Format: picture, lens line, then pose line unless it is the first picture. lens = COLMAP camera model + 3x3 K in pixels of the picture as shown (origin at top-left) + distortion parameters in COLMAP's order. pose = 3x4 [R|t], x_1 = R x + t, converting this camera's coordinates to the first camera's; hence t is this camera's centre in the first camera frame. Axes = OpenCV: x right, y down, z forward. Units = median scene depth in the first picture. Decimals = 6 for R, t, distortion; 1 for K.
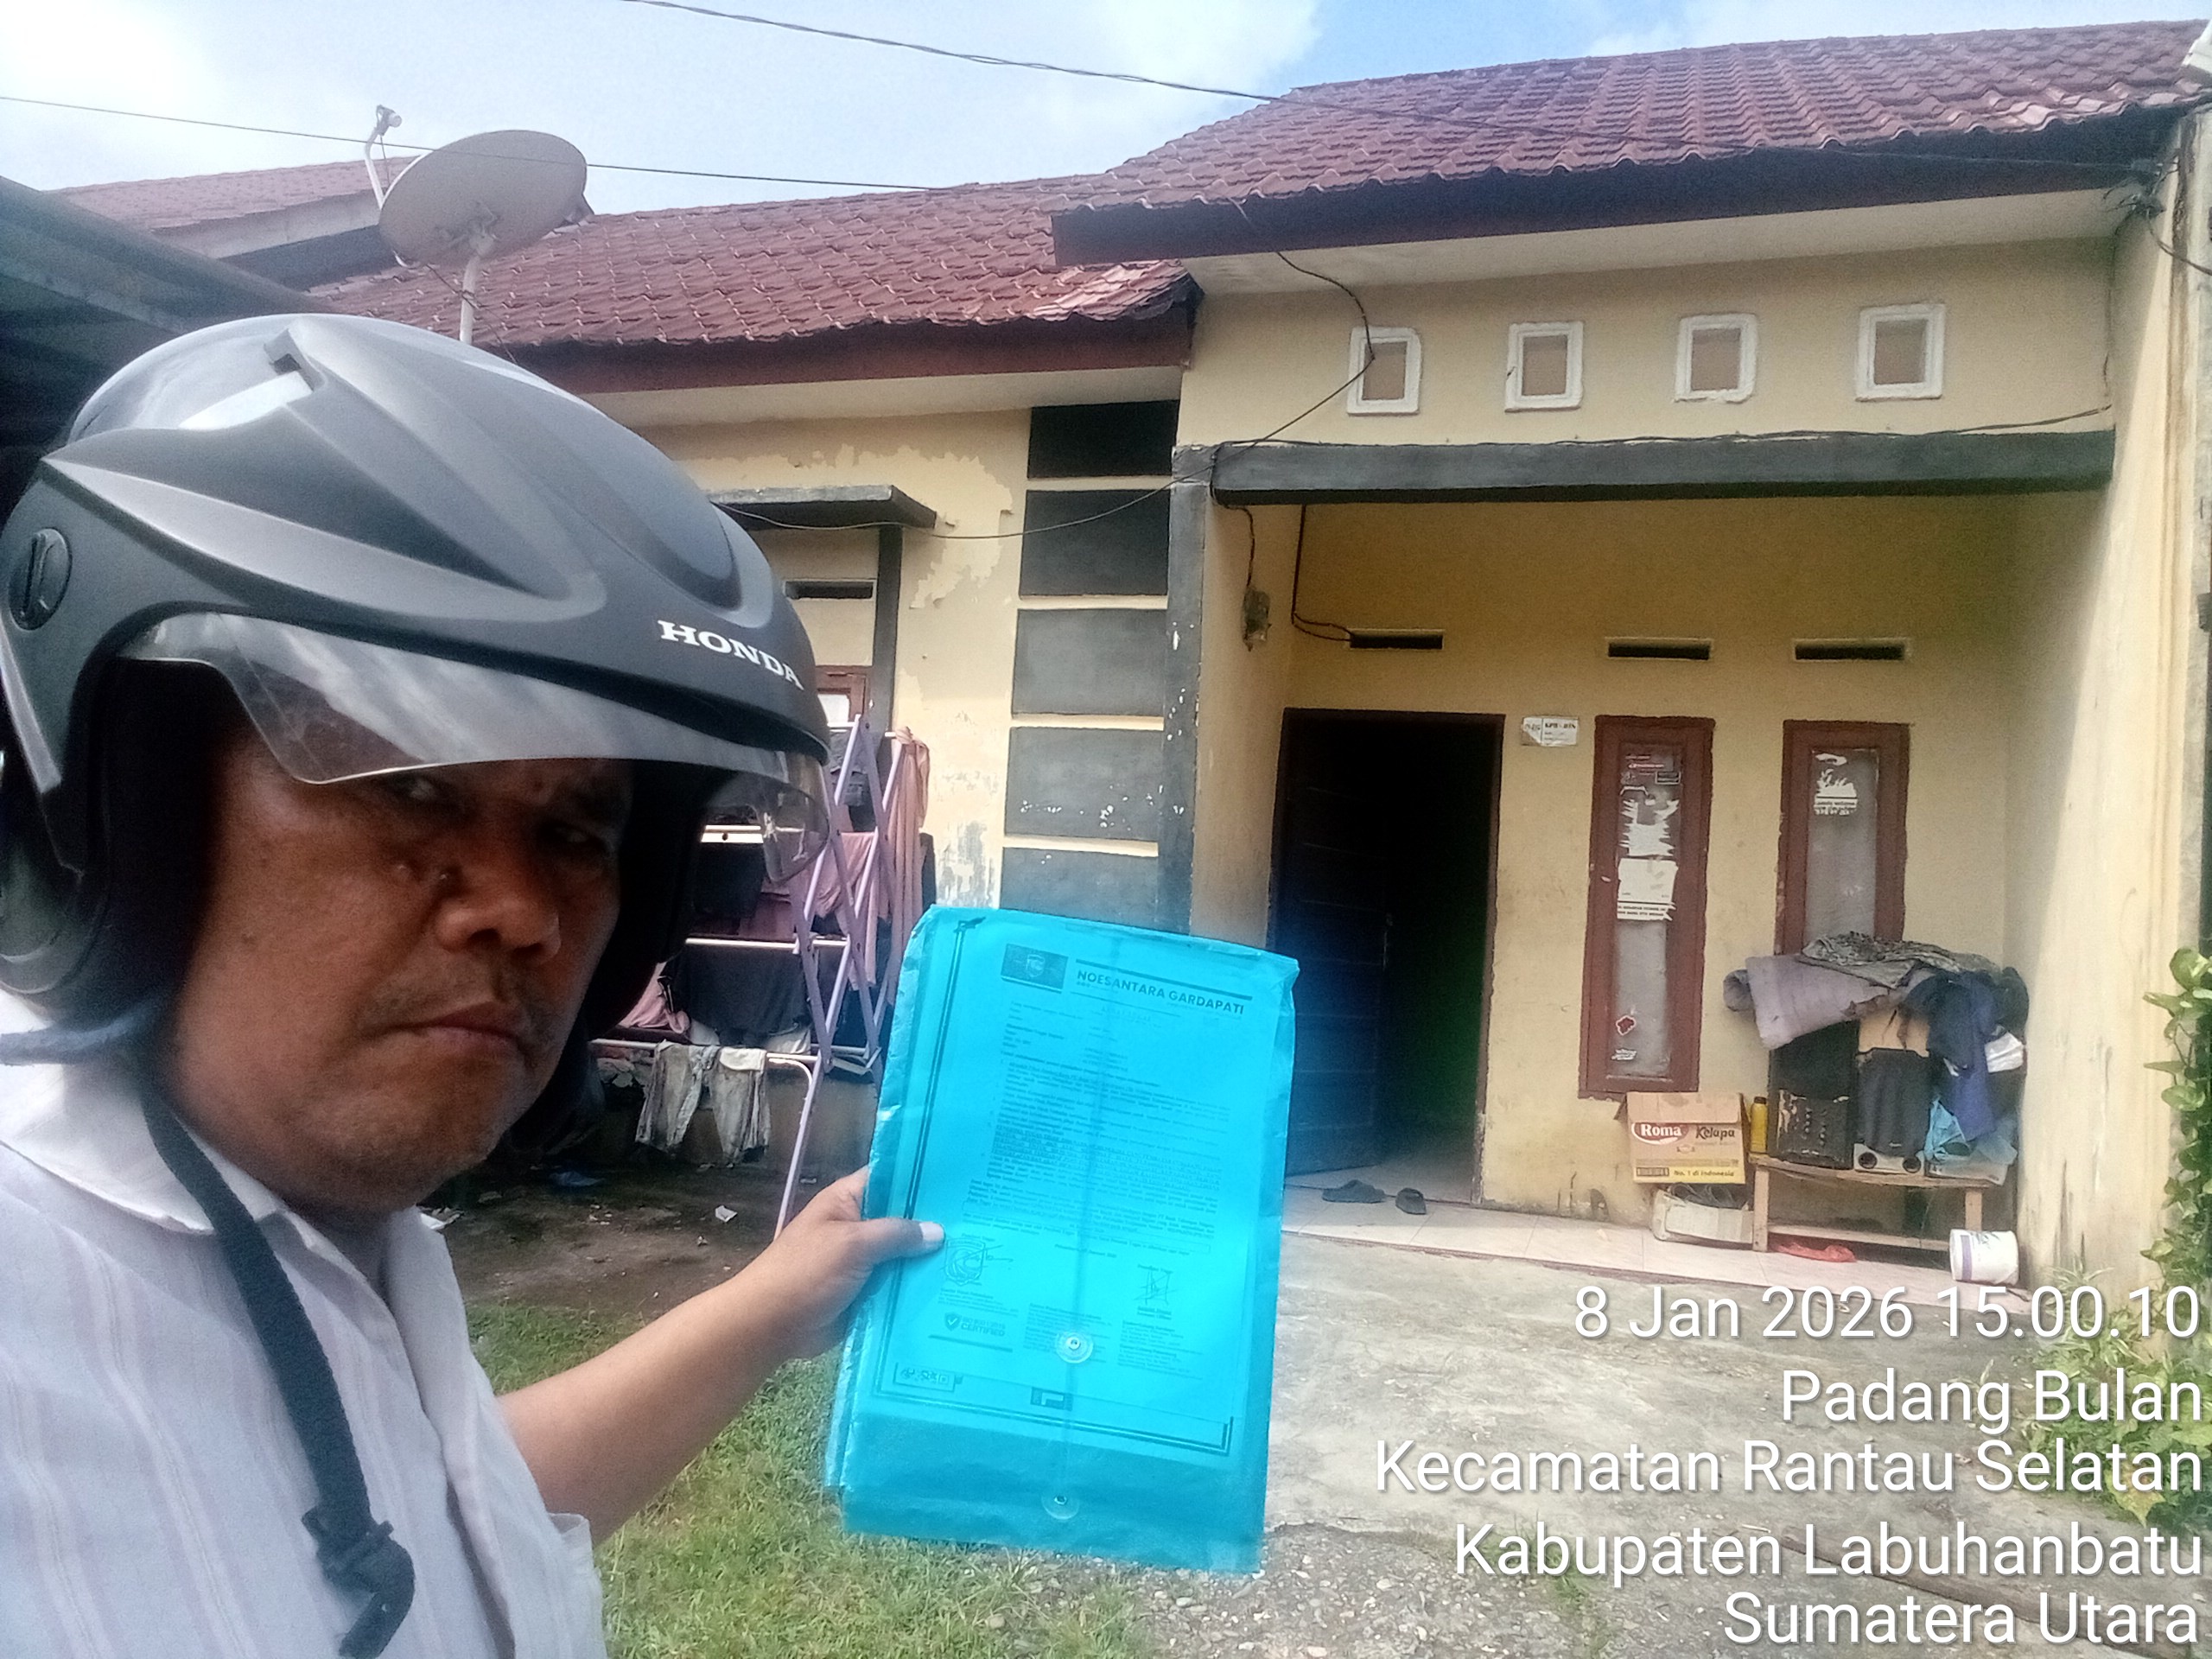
lens RADIAL K [[1733.3, 0, 1108.5], [0, 1733.3, 831.5], [0, 0, 1]] dist [-0.015974, 0.021104]
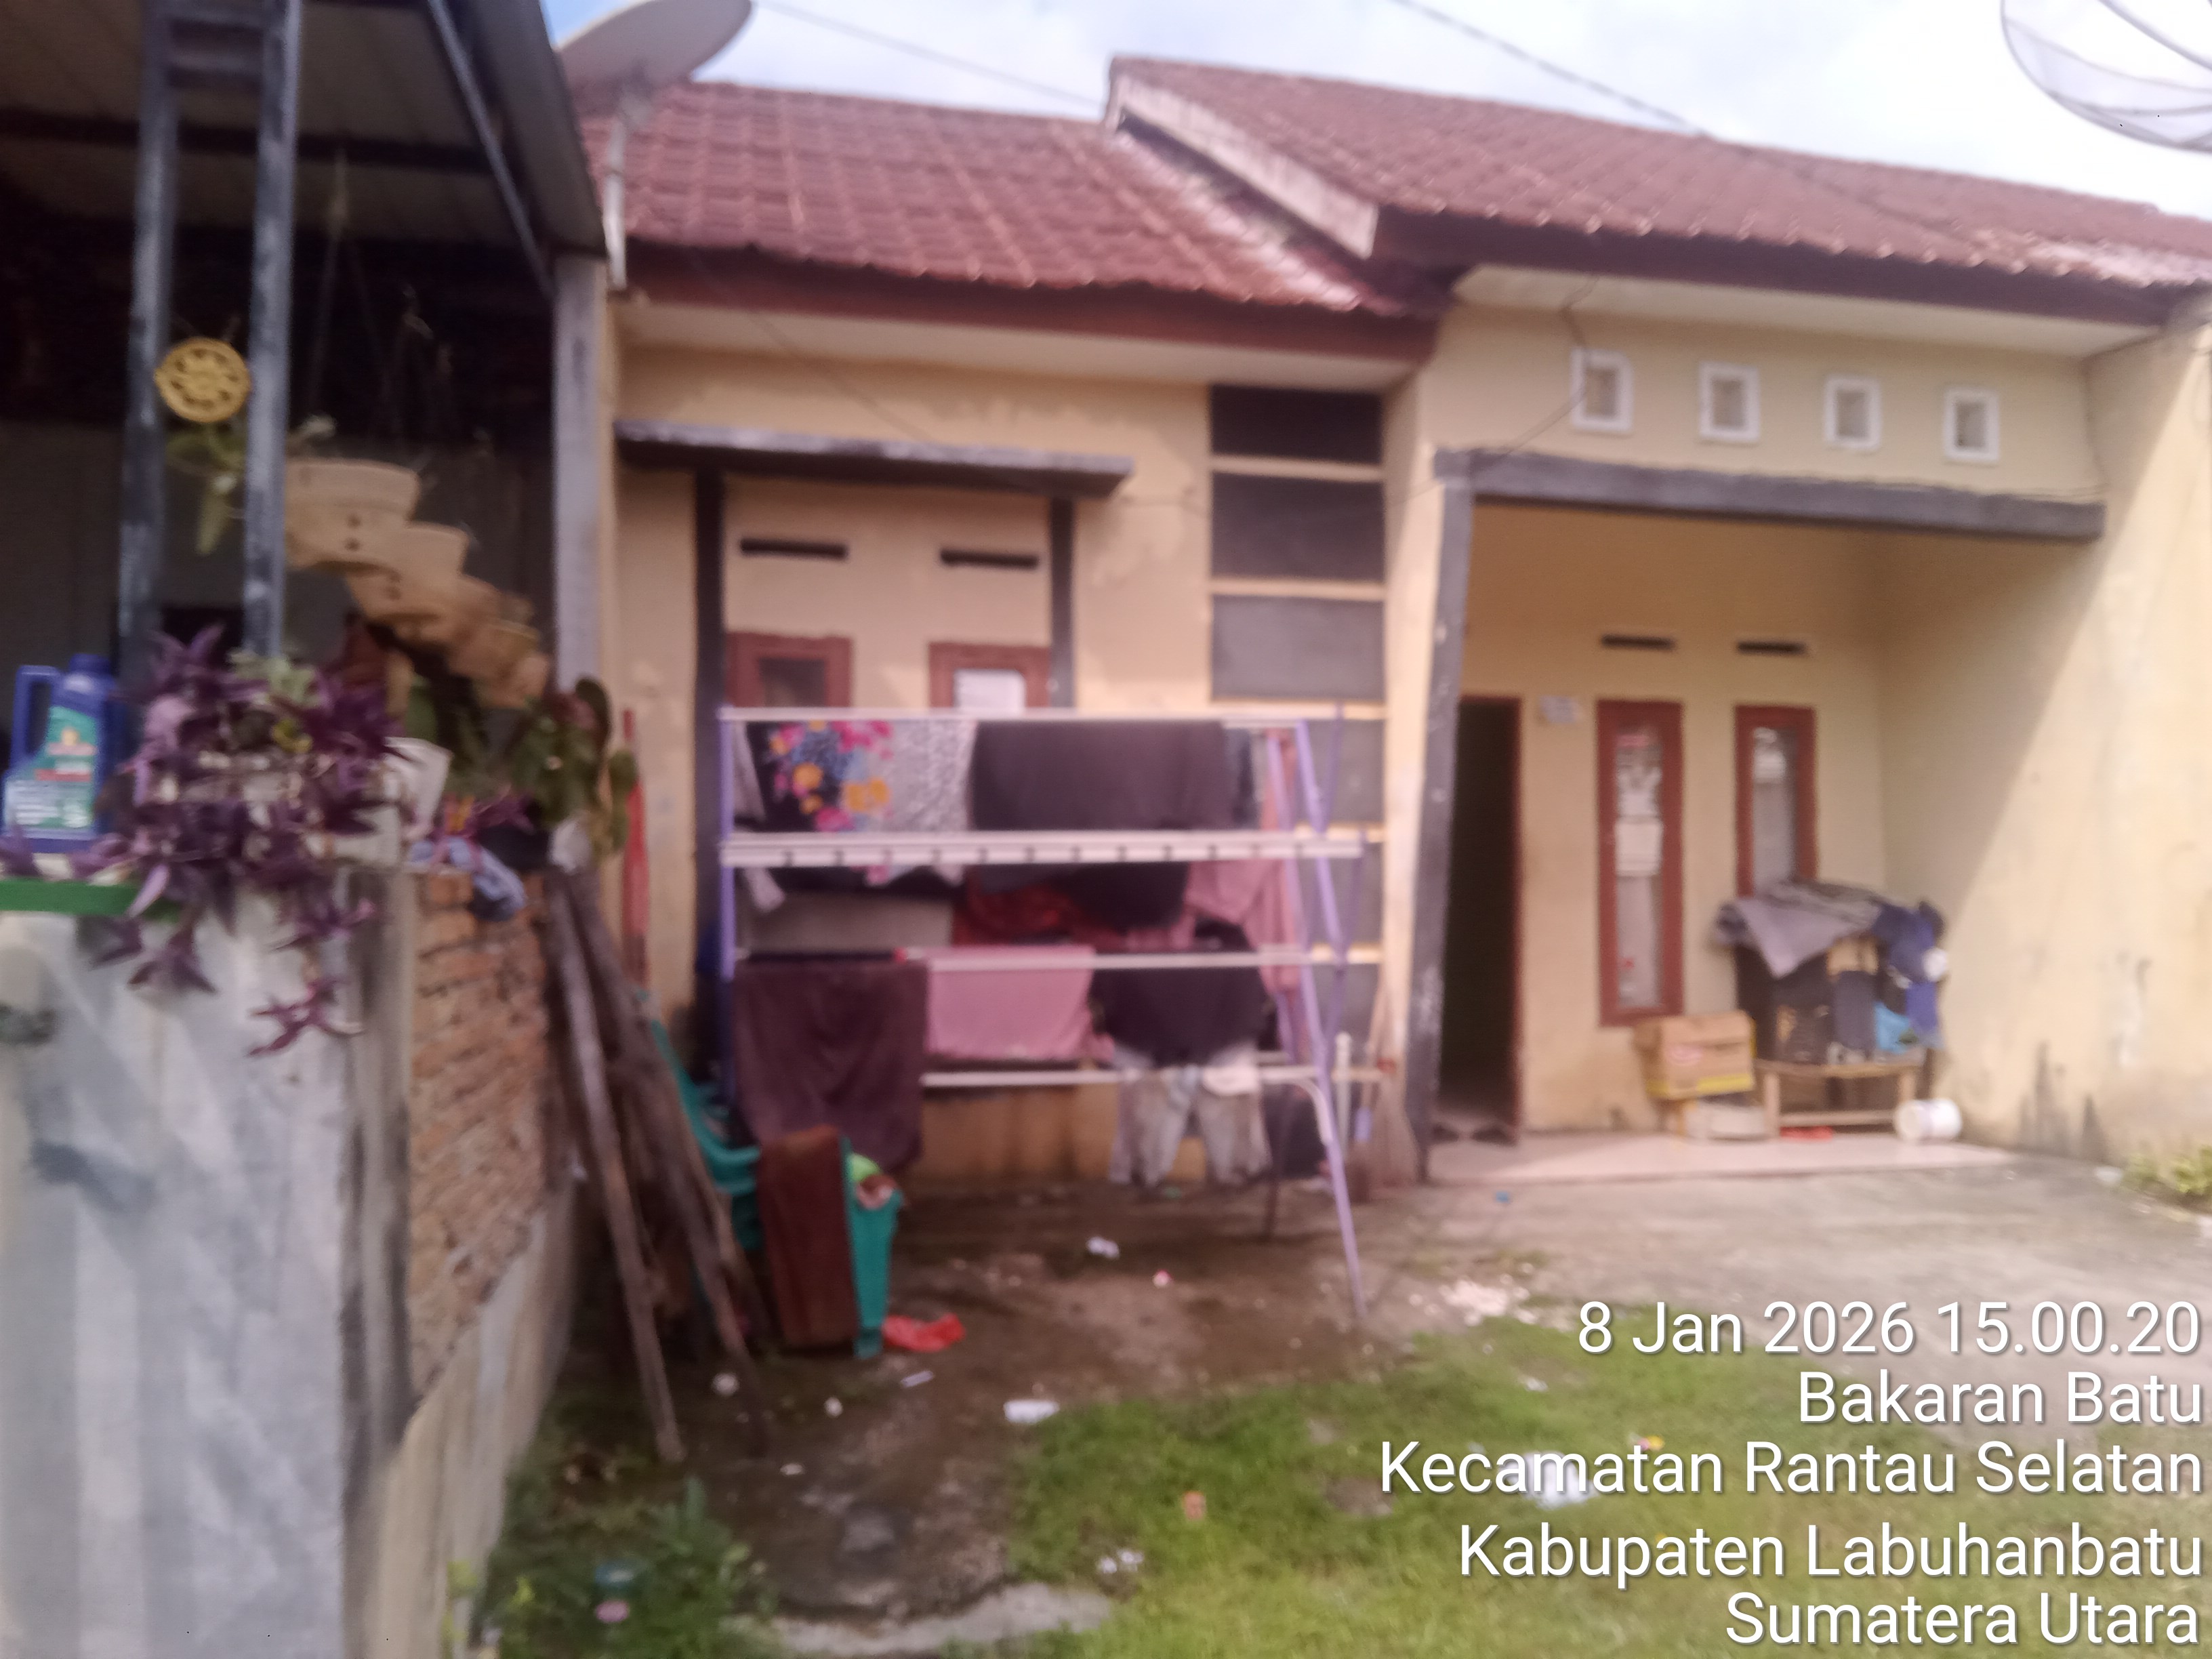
lens RADIAL K [[1726.4, 0, 1098.2], [0, 1726.4, 838.2], [0, 0, 1]] dist [0.018470, -0.052997]
pose [[0.855052, -0.041262, 0.516899, -0.640936], [0.014041, 0.998306, 0.056464, -0.046605], [-0.518353, -0.041022, 0.854182, 0.199902]]
